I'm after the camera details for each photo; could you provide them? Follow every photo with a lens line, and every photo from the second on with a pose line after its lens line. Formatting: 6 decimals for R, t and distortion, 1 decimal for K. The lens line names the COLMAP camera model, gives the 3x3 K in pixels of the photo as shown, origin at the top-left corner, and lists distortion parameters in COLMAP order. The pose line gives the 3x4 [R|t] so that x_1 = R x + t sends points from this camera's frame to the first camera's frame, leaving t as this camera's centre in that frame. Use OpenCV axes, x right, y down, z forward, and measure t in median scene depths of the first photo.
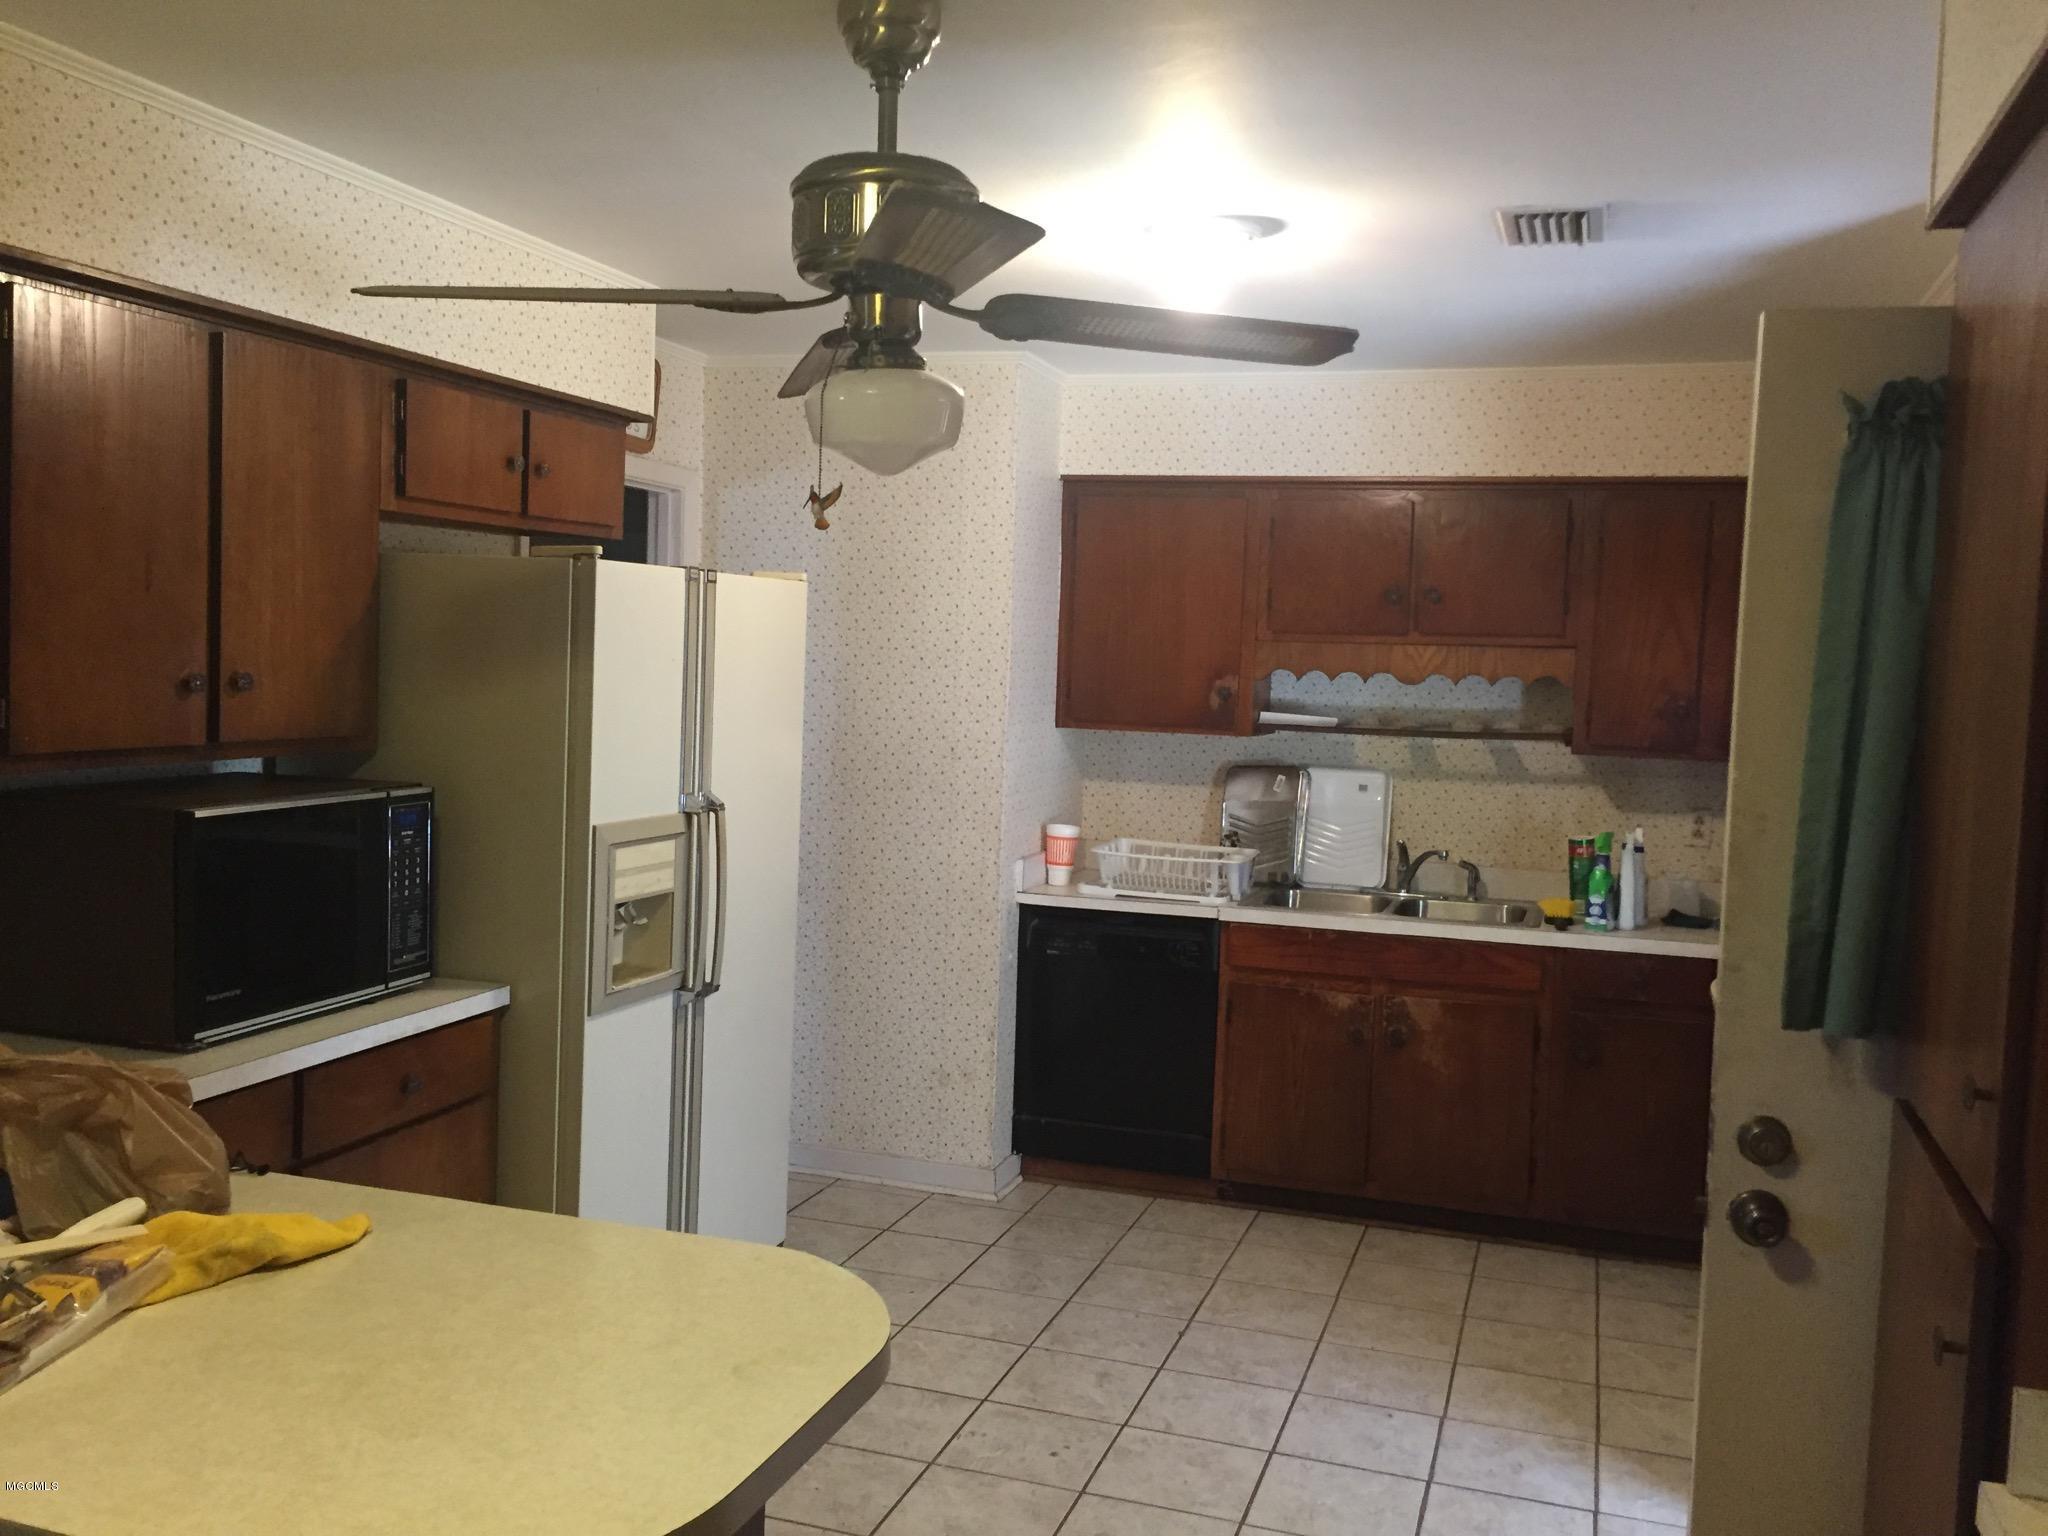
lens RADIAL K [[1729.7, 0, 1024.0], [0, 1729.7, 768.0], [0, 0, 1]] dist [0.088472, -0.117478]
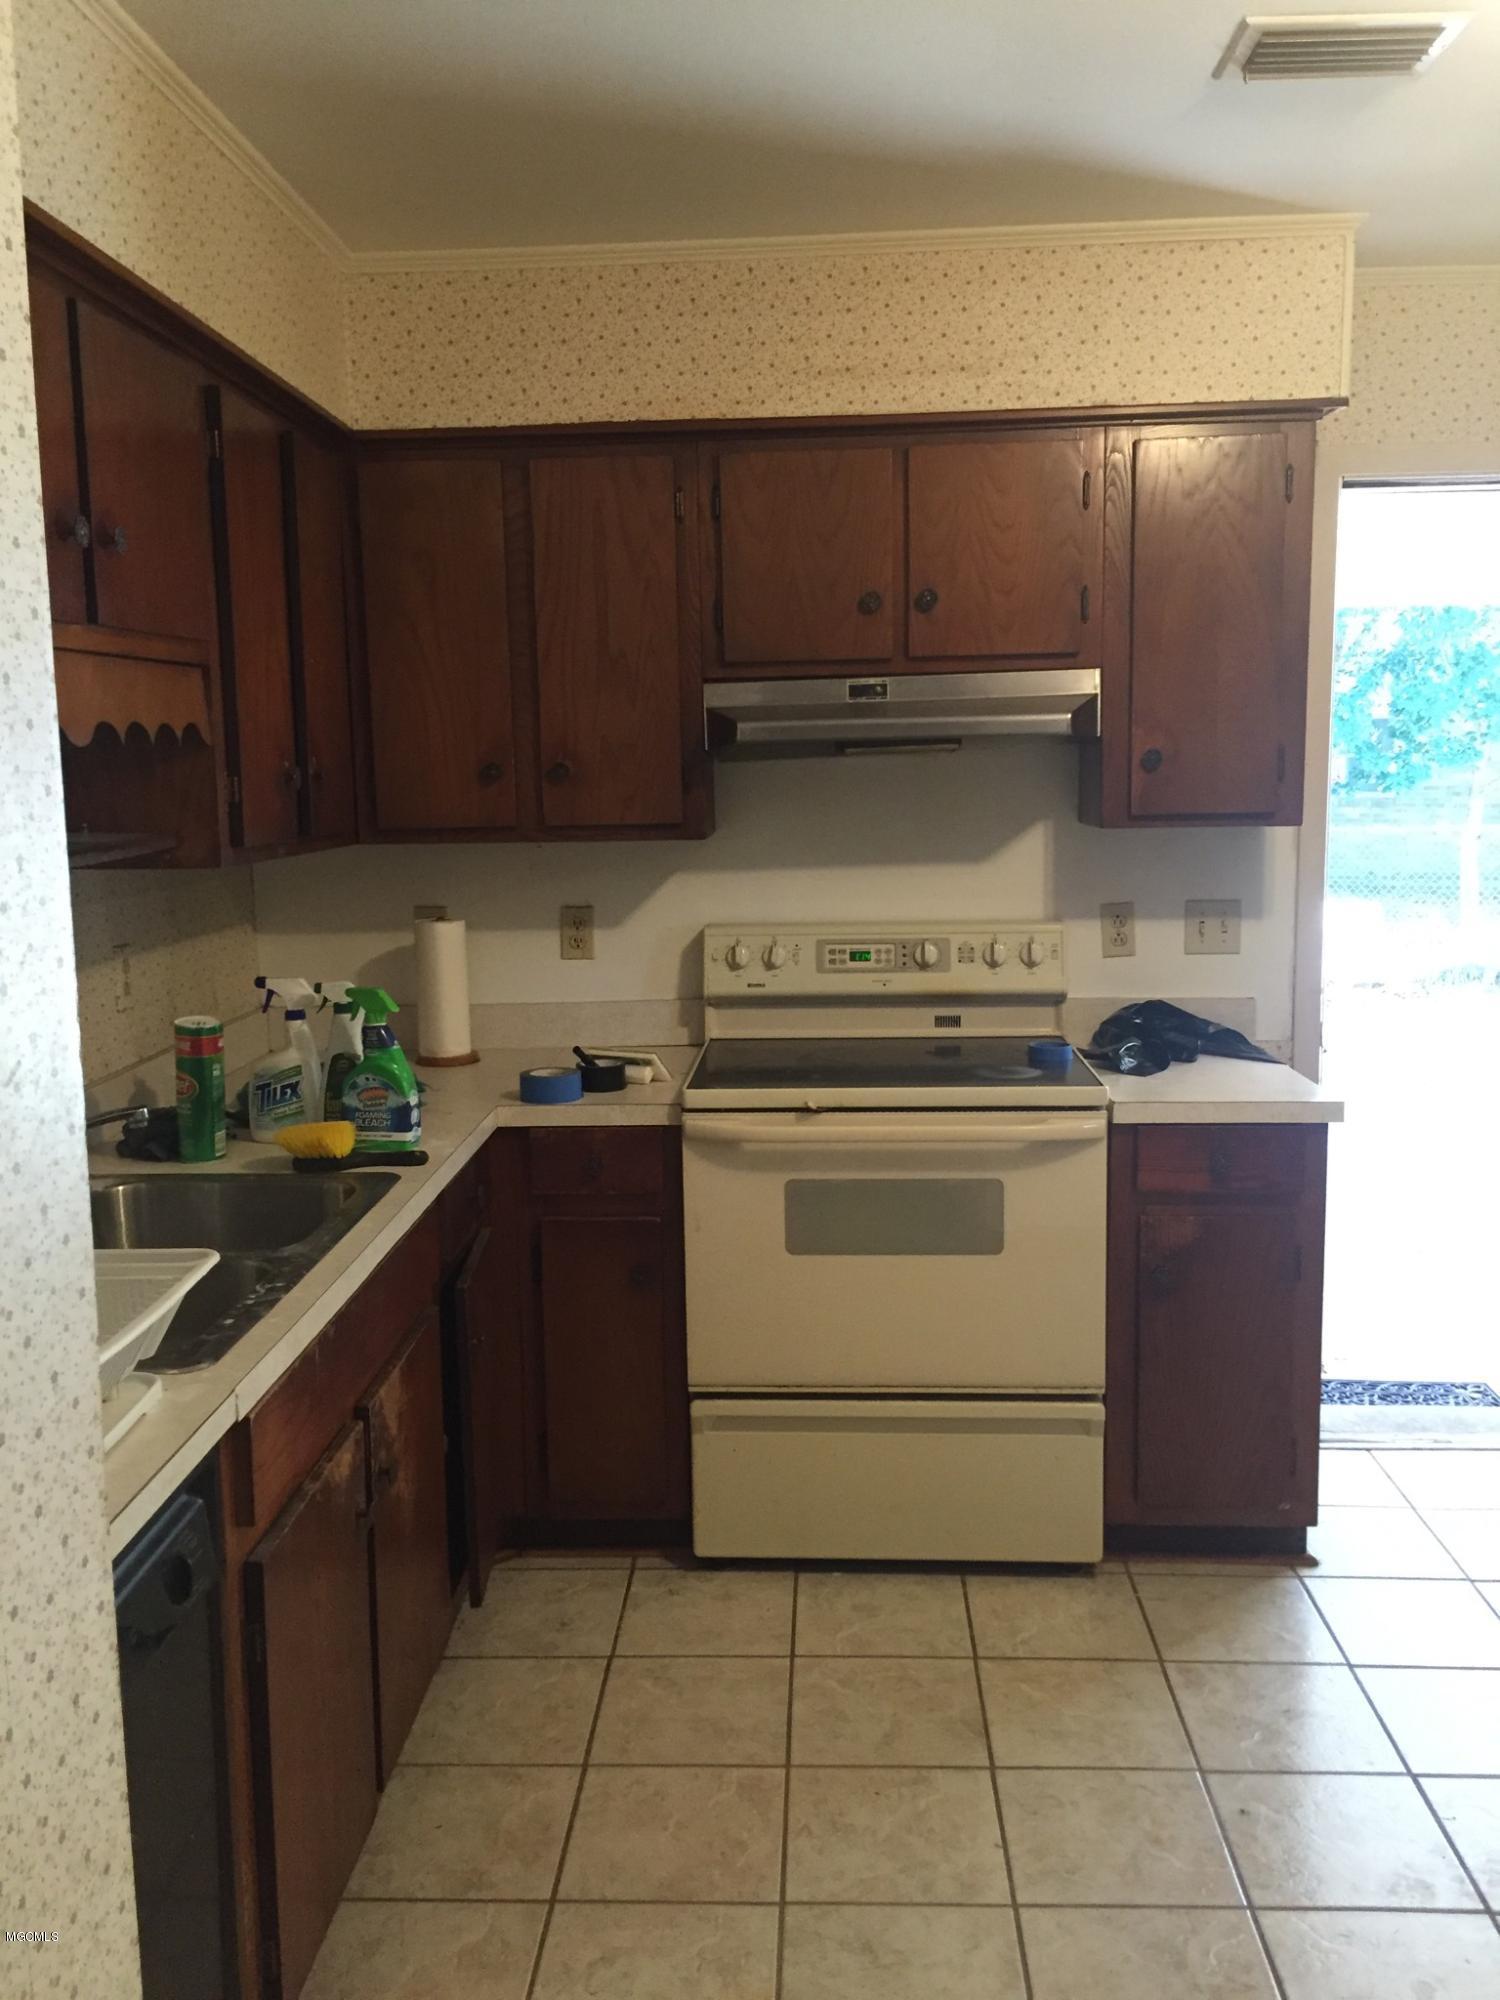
lens RADIAL K [[1689.1, 0, 750.0], [0, 1689.1, 1000.0], [0, 0, 1]] dist [0.088472, -0.117478]
pose [[-0.274616, -0.148163, 0.950070, -0.267600], [0.076045, 0.981616, 0.175063, -0.050363], [-0.958542, 0.120323, -0.258301, 1.138859]]
